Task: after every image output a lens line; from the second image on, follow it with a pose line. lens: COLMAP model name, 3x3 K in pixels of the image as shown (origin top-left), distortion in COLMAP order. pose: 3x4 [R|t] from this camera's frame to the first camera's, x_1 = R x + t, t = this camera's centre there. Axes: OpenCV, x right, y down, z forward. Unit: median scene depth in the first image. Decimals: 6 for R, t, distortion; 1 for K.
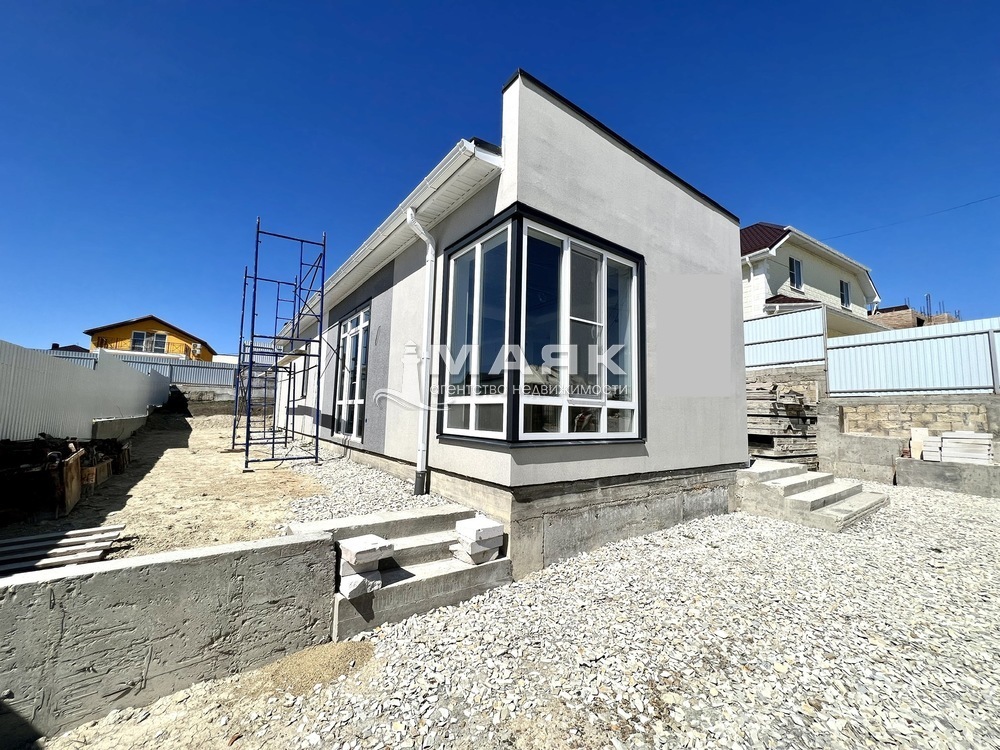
lens RADIAL K [[399.8, 0, 501.2], [0, 399.8, 376.4], [0, 0, 1]] dist [0.001638, -0.000119]
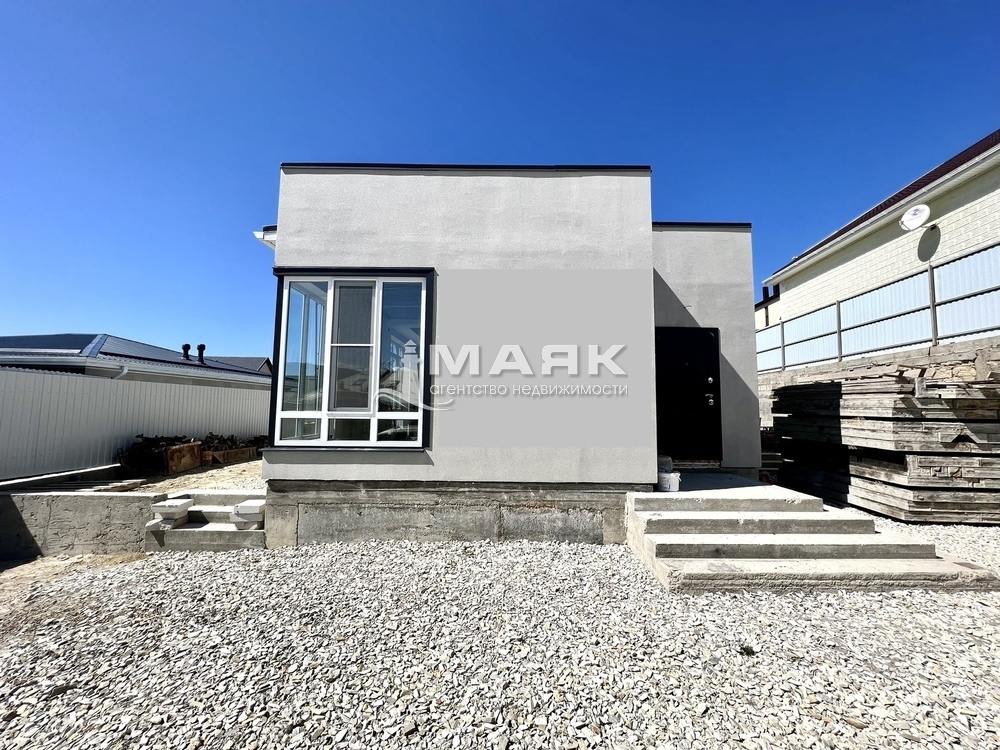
lens RADIAL K [[399.8, 0, 501.2], [0, 399.8, 378.1], [0, 0, 1]] dist [0.001638, -0.000119]
pose [[0.803839, -0.062258, -0.591579, 1.178691], [0.068021, 0.997605, -0.012561, 0.002247], [0.590945, -0.030143, 0.806149, 0.300484]]
